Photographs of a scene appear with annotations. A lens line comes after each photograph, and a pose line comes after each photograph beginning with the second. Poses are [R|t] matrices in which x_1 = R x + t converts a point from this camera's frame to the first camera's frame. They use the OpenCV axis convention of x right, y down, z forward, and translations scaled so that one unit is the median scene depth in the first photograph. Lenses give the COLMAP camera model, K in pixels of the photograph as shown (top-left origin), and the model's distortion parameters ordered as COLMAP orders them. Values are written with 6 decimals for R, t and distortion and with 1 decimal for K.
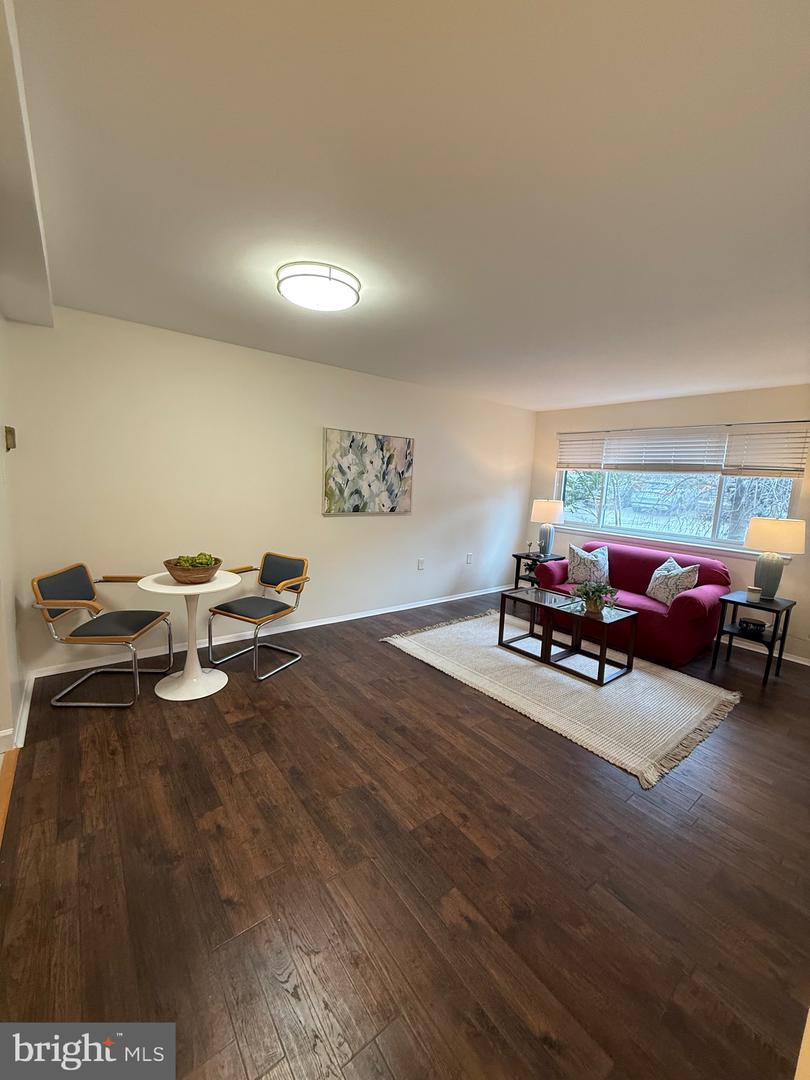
lens RADIAL K [[426.8, 0, 405.5], [0, 426.8, 537.5], [0, 0, 1]] dist [0.001294, 0.000331]
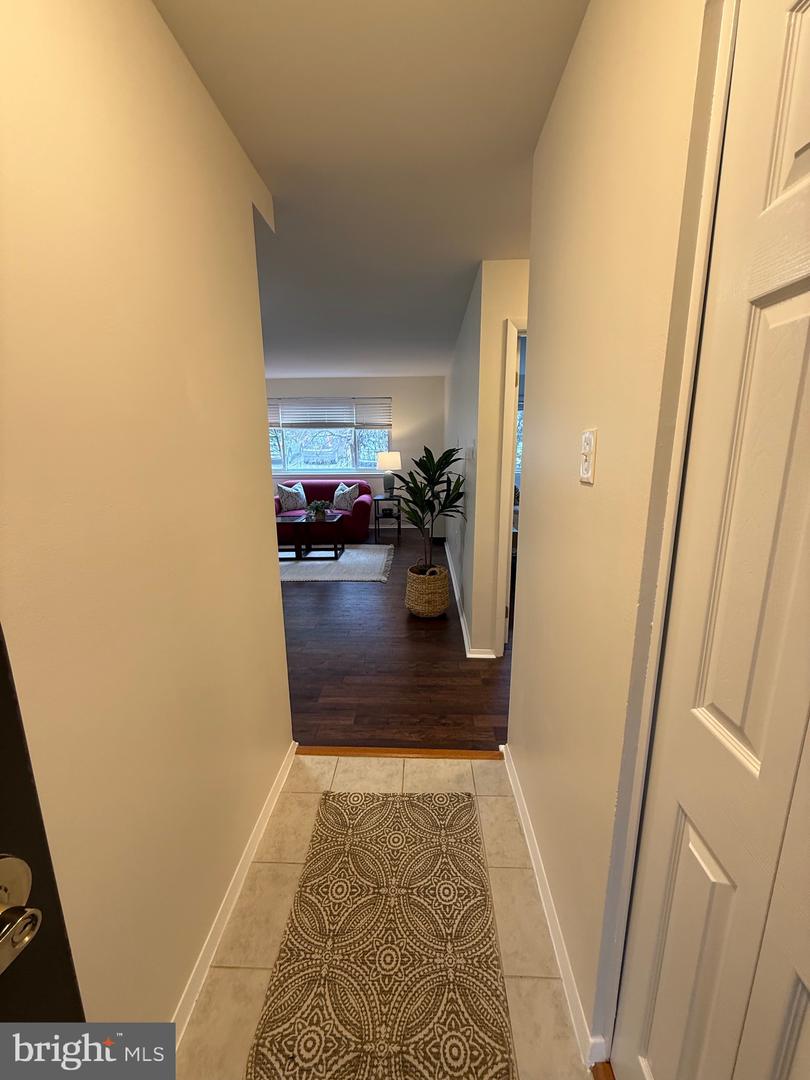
lens RADIAL K [[419.8, 0, 405.0], [0, 419.8, 550.4], [0, 0, 1]] dist [-0.016485, 0.000306]
pose [[0.641158, -0.240312, 0.728812, -0.507053], [0.143086, 0.970486, 0.194123, 0.026771], [-0.753951, -0.020181, 0.656620, -0.258466]]
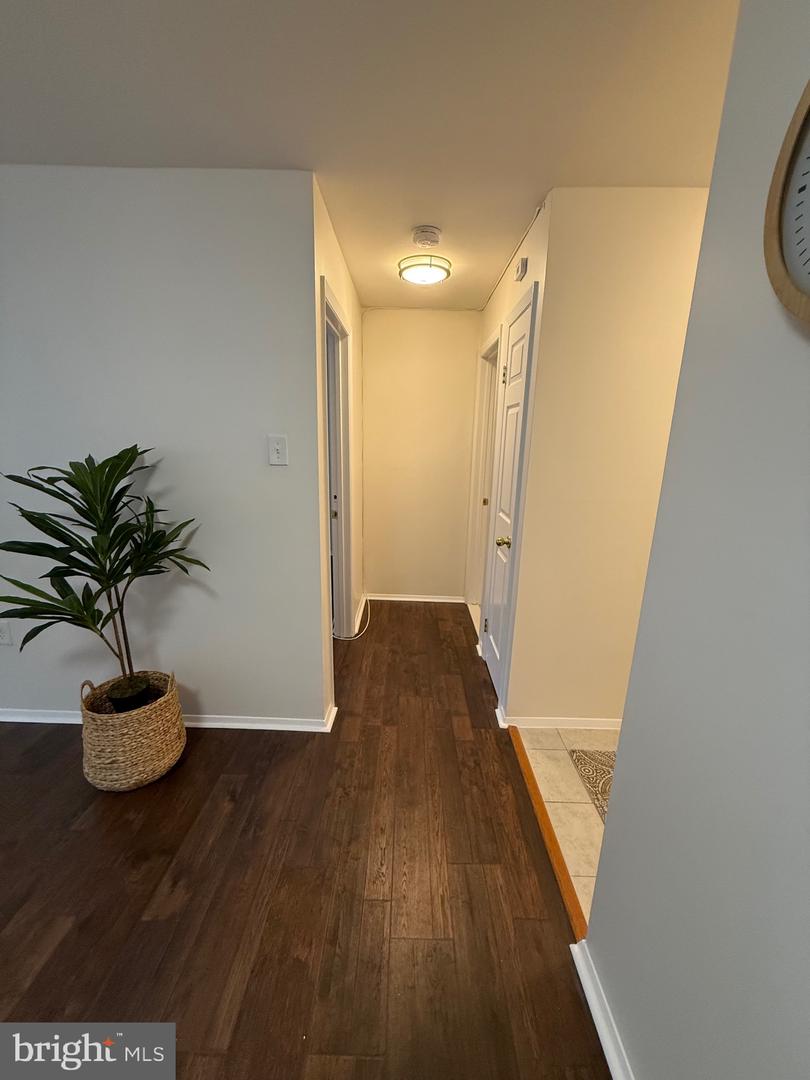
lens RADIAL K [[426.8, 0, 405.5], [0, 426.8, 537.5], [0, 0, 1]] dist [0.001294, 0.000331]
pose [[-0.781748, -0.211057, 0.586792, -0.275805], [0.024275, 0.929971, 0.366831, -0.077975], [-0.623122, 0.301014, -0.721879, 0.465019]]
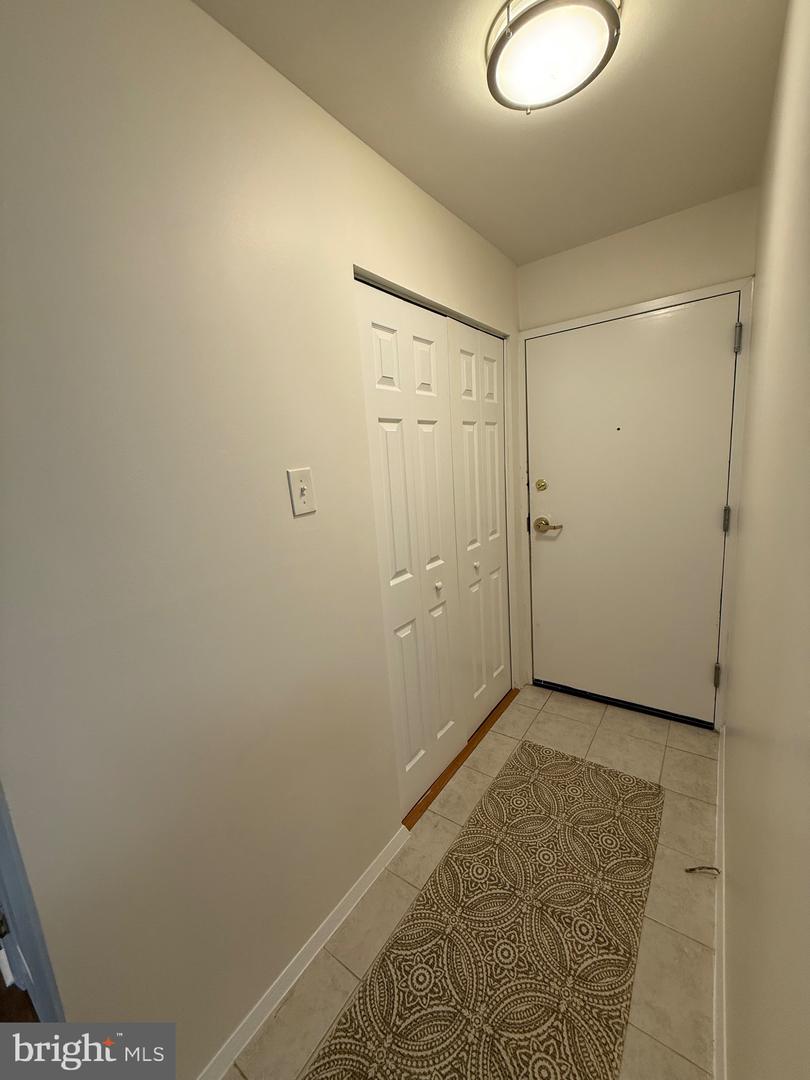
lens RADIAL K [[426.8, 0, 405.5], [0, 426.8, 537.5], [0, 0, 1]] dist [0.001294, 0.000331]
pose [[-0.959349, 0.071759, -0.272946, -0.199119], [-0.014405, 0.953424, 0.301289, -0.033695], [0.281853, 0.292973, -0.913633, 0.164572]]
